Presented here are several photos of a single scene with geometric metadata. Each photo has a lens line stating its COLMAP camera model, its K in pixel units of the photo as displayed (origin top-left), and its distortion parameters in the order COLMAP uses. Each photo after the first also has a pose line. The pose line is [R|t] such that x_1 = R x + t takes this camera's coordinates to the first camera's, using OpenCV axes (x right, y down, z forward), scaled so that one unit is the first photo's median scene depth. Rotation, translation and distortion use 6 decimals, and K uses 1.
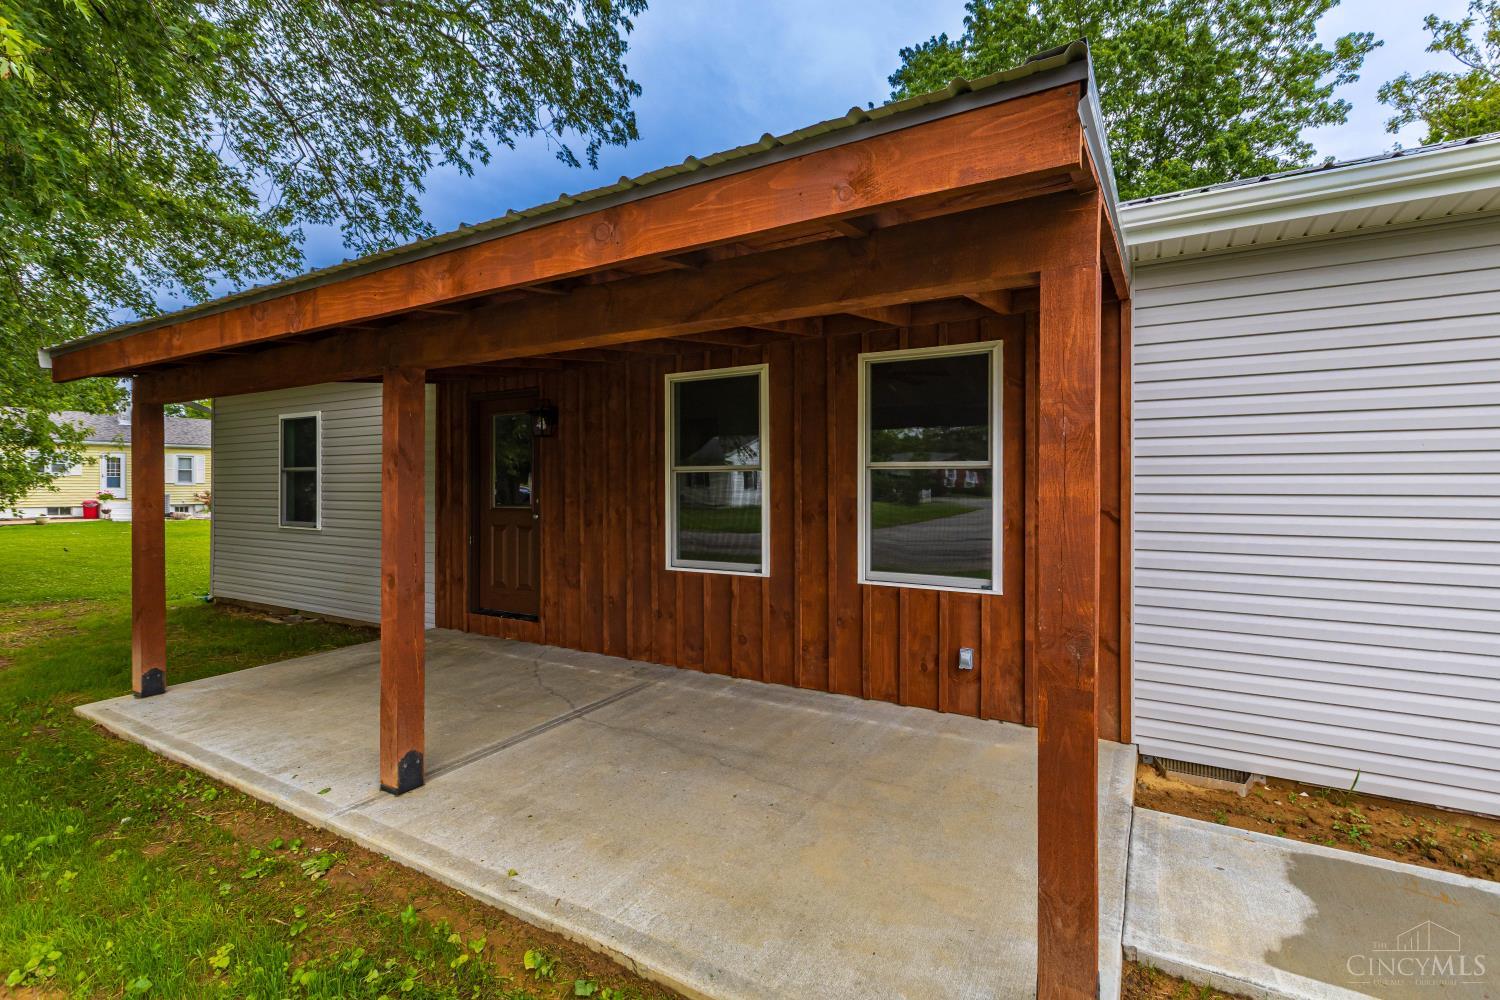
lens RADIAL K [[688.0, 0, 754.3], [0, 688.0, 473.2], [0, 0, 1]] dist [0.001945, 0.000306]
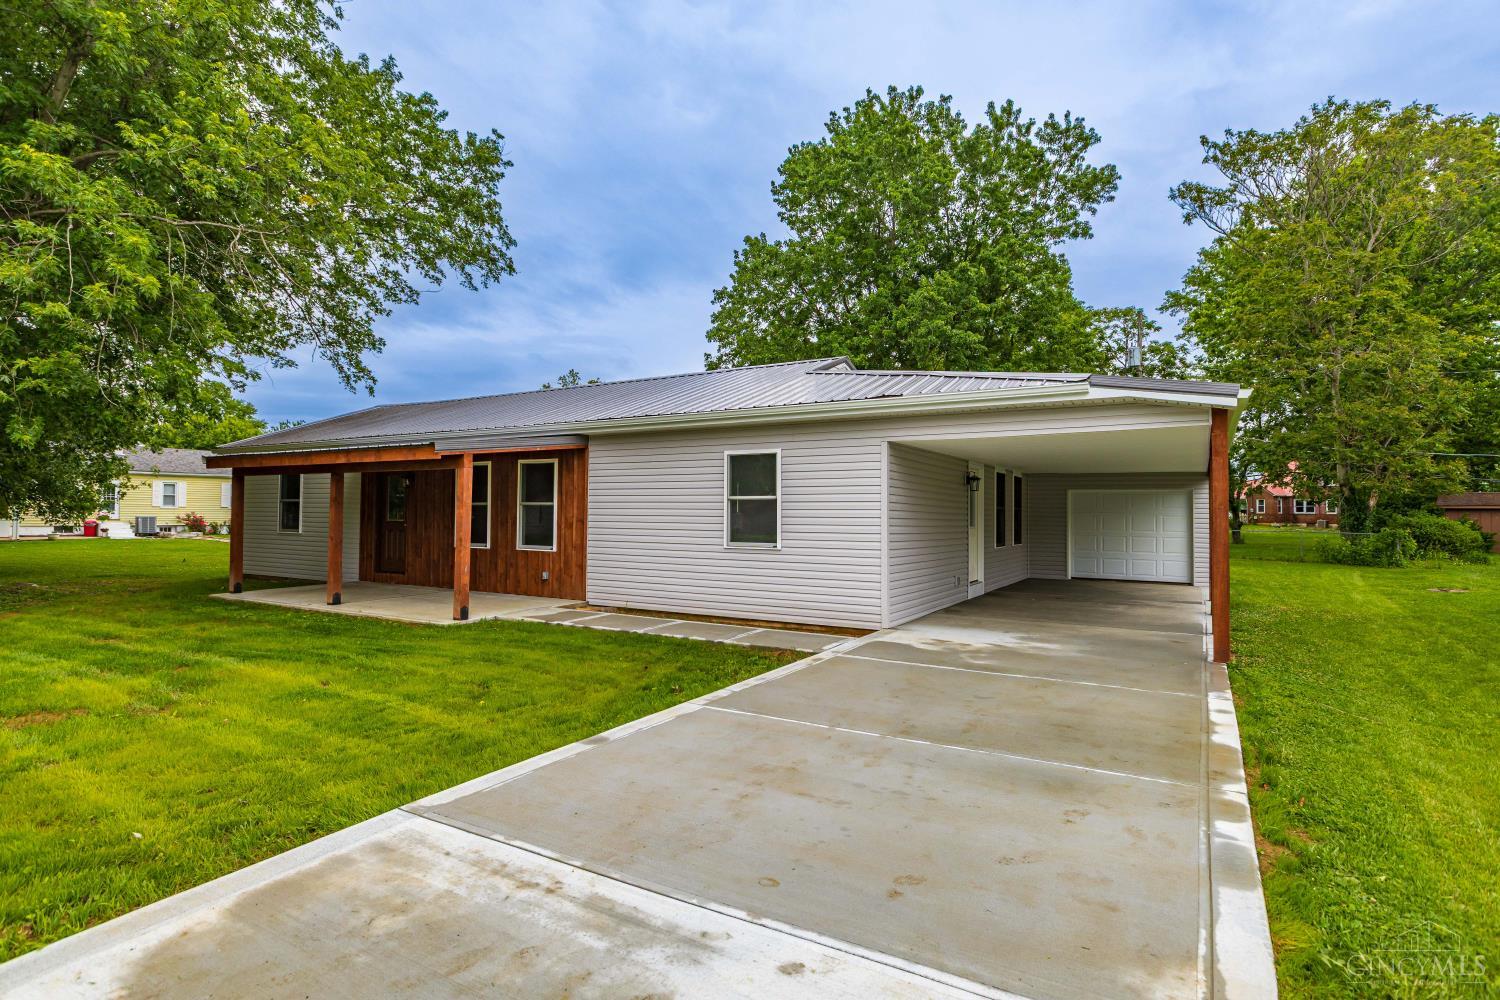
lens RADIAL K [[761.8, 0, 750.0], [0, 761.8, 500.0], [0, 0, 1]] dist [0.002734, 0.000436]
pose [[0.999892, 0.012455, -0.007846, 0.751526], [-0.012489, 0.999913, -0.004334, -0.016616], [0.007791, 0.004431, 0.999960, -1.320964]]
